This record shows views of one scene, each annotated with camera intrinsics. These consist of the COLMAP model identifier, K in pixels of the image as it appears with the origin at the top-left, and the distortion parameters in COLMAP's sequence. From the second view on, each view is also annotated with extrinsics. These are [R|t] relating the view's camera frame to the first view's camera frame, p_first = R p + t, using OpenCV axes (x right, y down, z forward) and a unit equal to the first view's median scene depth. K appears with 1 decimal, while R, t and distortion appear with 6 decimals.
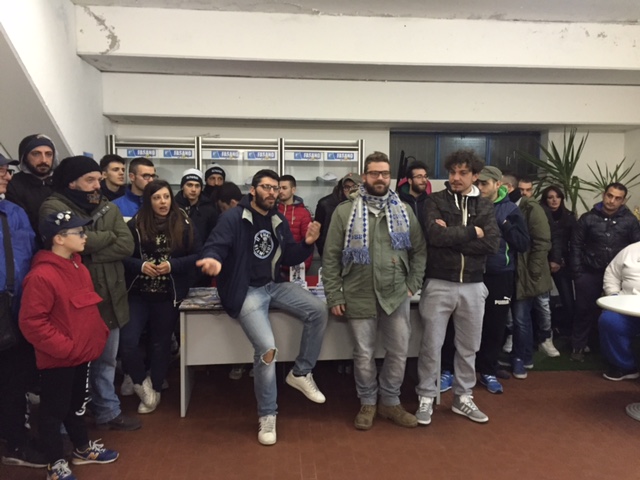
lens RADIAL K [[552.5, 0, 318.4], [0, 552.5, 234.7], [0, 0, 1]] dist [0.028553, -0.012190]
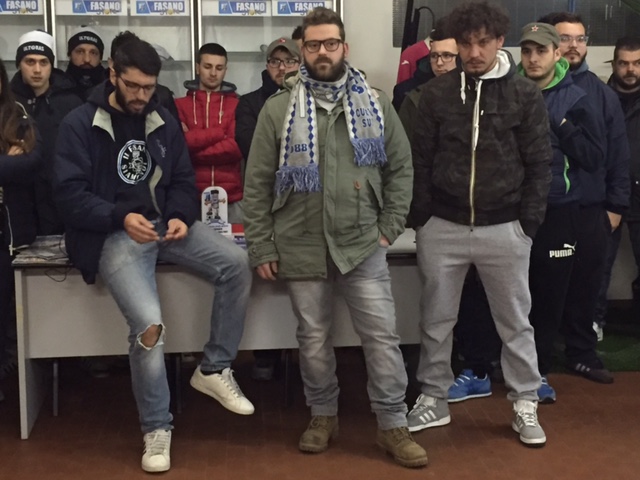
lens RADIAL K [[1094.6, 0, 339.7], [0, 1094.6, 238.0], [0, 0, 1]] dist [0.022906, 0.112455]
pose [[0.999931, -0.010698, 0.004833, 0.108331], [0.010281, 0.996799, 0.079288, 0.008531], [-0.005666, -0.079233, 0.996840, -0.220562]]
